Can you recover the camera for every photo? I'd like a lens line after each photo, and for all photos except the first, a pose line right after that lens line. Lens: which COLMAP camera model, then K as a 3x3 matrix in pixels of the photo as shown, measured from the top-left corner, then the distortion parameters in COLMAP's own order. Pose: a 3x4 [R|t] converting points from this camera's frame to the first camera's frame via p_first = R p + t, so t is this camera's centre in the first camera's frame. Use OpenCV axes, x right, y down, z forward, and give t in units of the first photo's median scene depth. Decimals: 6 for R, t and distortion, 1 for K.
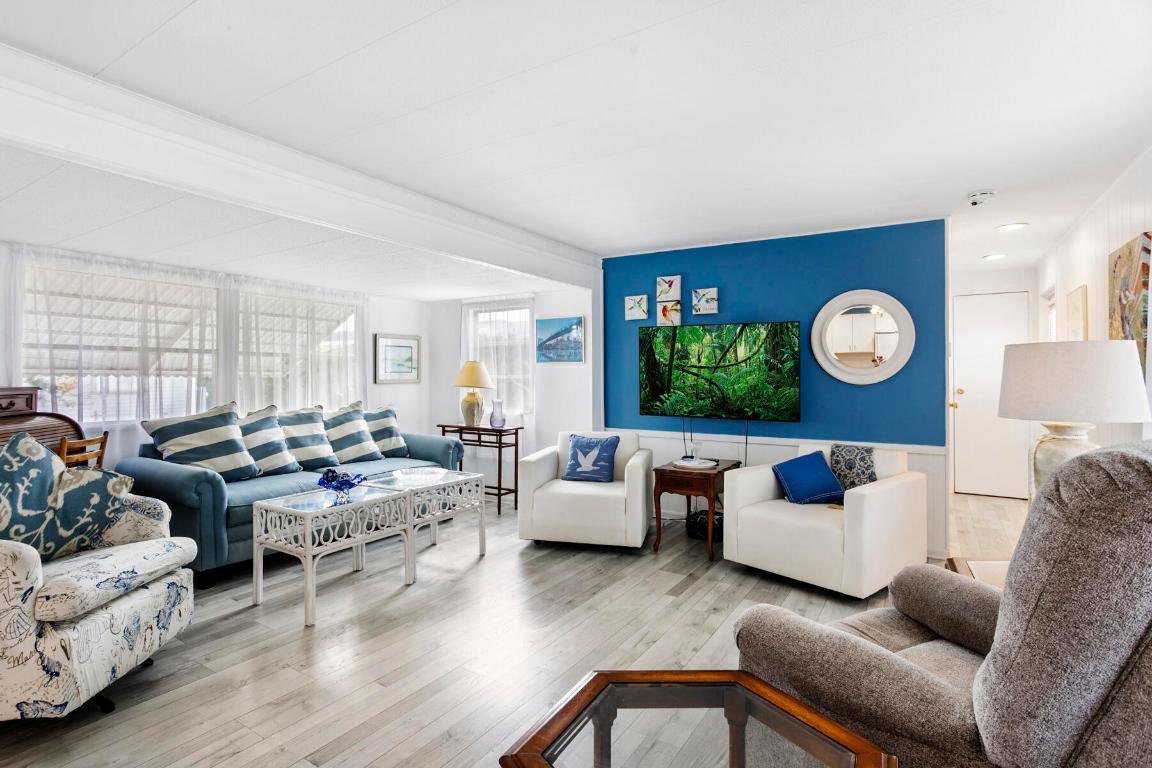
lens RADIAL K [[581.1, 0, 569.0], [0, 581.1, 376.1], [0, 0, 1]] dist [-0.060388, 0.039320]
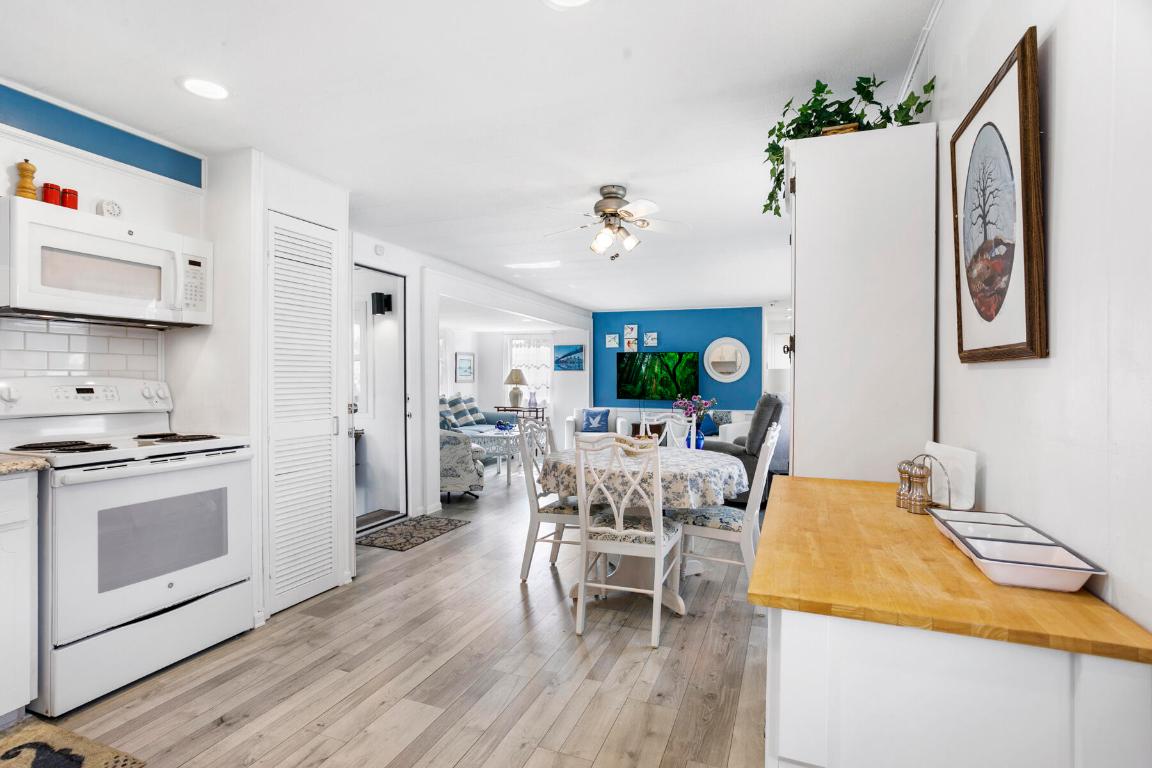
lens RADIAL K [[581.1, 0, 569.0], [0, 581.1, 376.1], [0, 0, 1]] dist [-0.060388, 0.039320]
pose [[0.979979, 0.002106, 0.199088, -0.414377], [-0.001817, 0.999997, -0.001636, -0.003557], [-0.199090, 0.001241, 0.979980, -0.835898]]
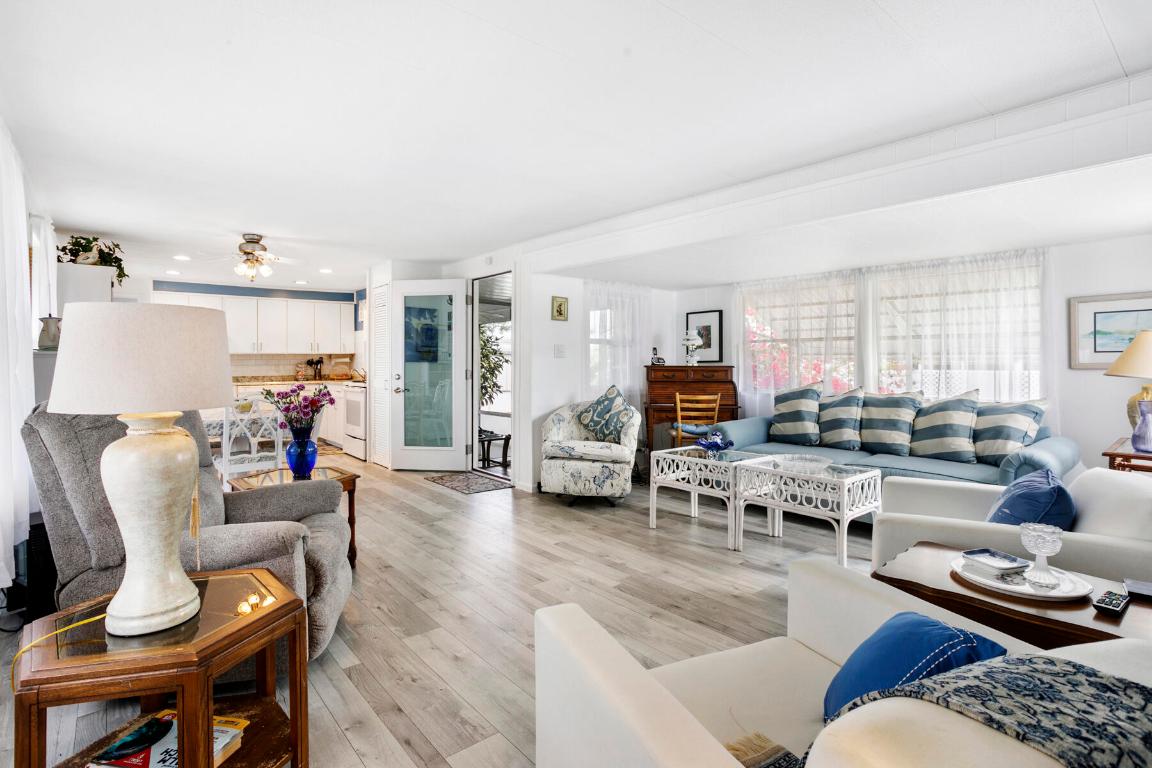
lens RADIAL K [[569.5, 0, 567.4], [0, 569.5, 361.7], [0, 0, 1]] dist [-0.053133, 0.030663]
pose [[-0.310036, -0.001878, -0.950723, 0.597526], [0.002457, 0.999993, -0.002777, 0.006311], [0.950722, -0.003197, -0.310029, 0.742192]]
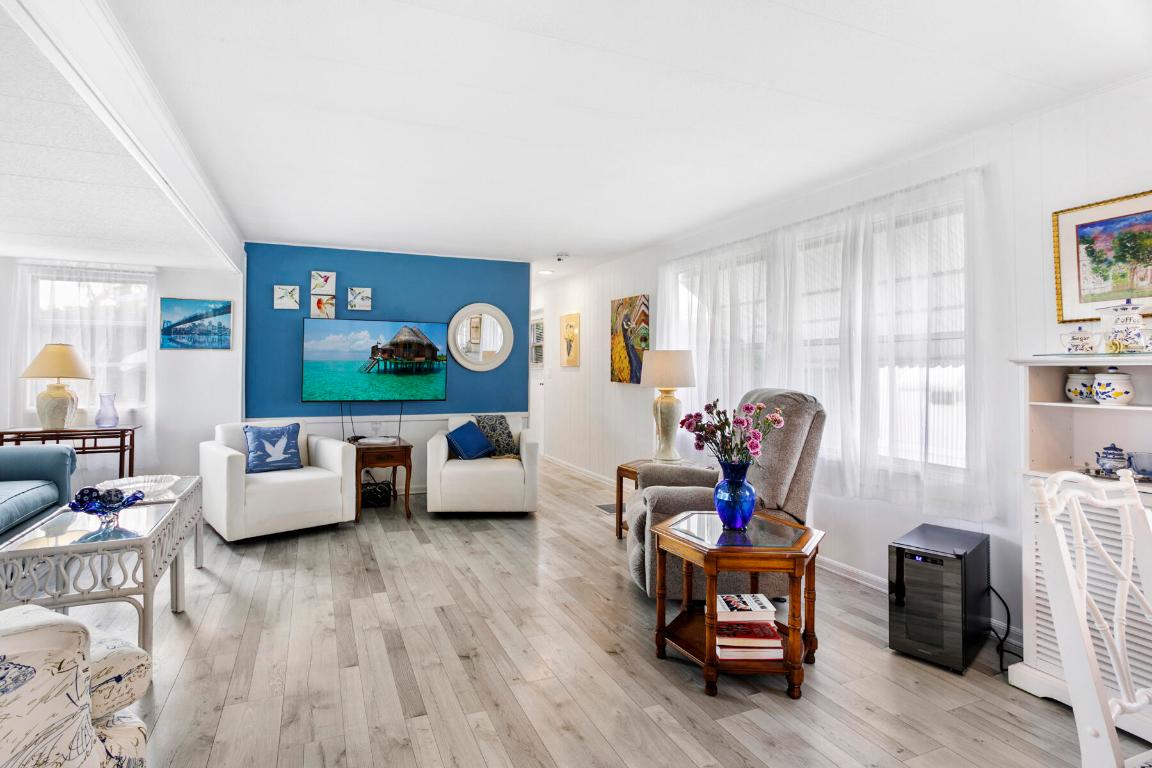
lens RADIAL K [[570.4, 0, 542.0], [0, 570.4, 360.7], [0, 0, 1]] dist [-0.058817, 0.041433]
pose [[0.584076, 0.008254, 0.811657, -0.456049], [-0.003345, 0.999964, -0.007762, -0.000861], [-0.811692, 0.001819, 0.584083, 0.064300]]
